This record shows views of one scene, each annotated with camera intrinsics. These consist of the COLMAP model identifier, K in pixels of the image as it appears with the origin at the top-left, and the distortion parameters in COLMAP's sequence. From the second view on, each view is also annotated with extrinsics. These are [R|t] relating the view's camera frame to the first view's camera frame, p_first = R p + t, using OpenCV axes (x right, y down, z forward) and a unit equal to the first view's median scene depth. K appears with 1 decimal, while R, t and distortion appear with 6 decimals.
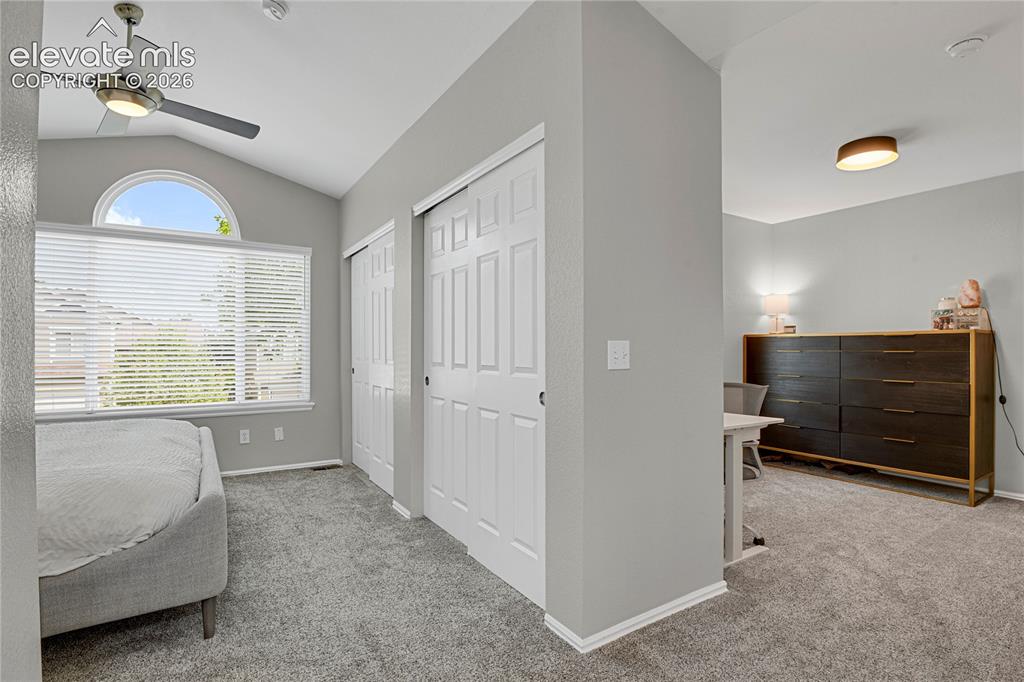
lens RADIAL K [[501.3, 0, 513.2], [0, 501.3, 346.1], [0, 0, 1]] dist [-0.025549, -0.001932]
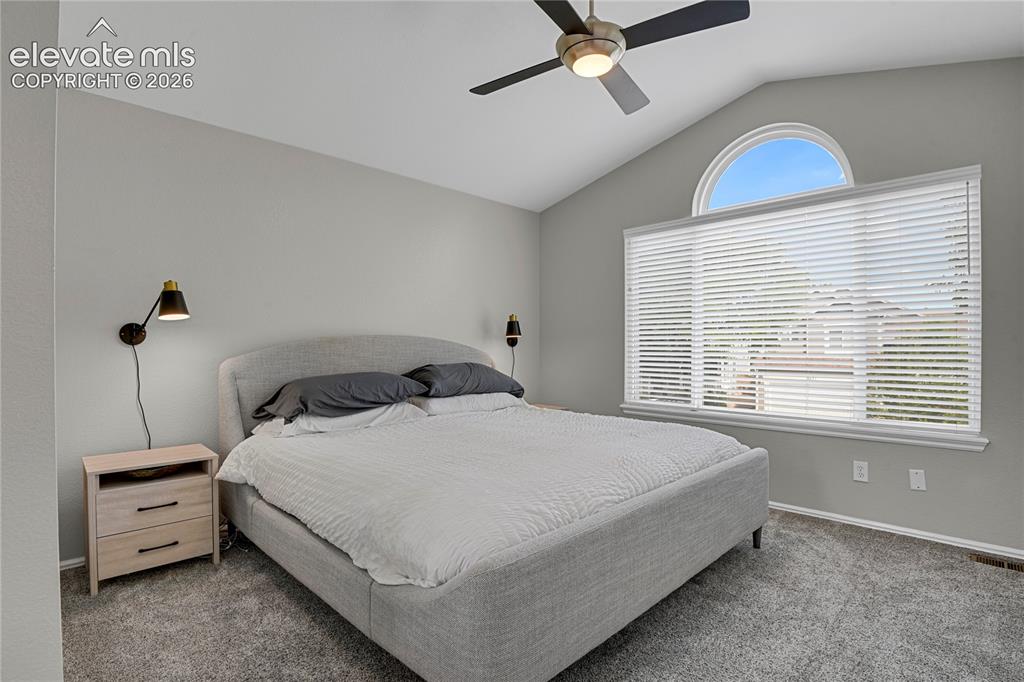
lens RADIAL K [[501.3, 0, 511.1], [0, 501.3, 346.4], [0, 0, 1]] dist [-0.025549, -0.001932]
pose [[0.216744, 0.004340, -0.976219, 0.021582], [0.005757, 0.999967, 0.005724, 0.003368], [0.976211, -0.006861, 0.216712, 0.406710]]
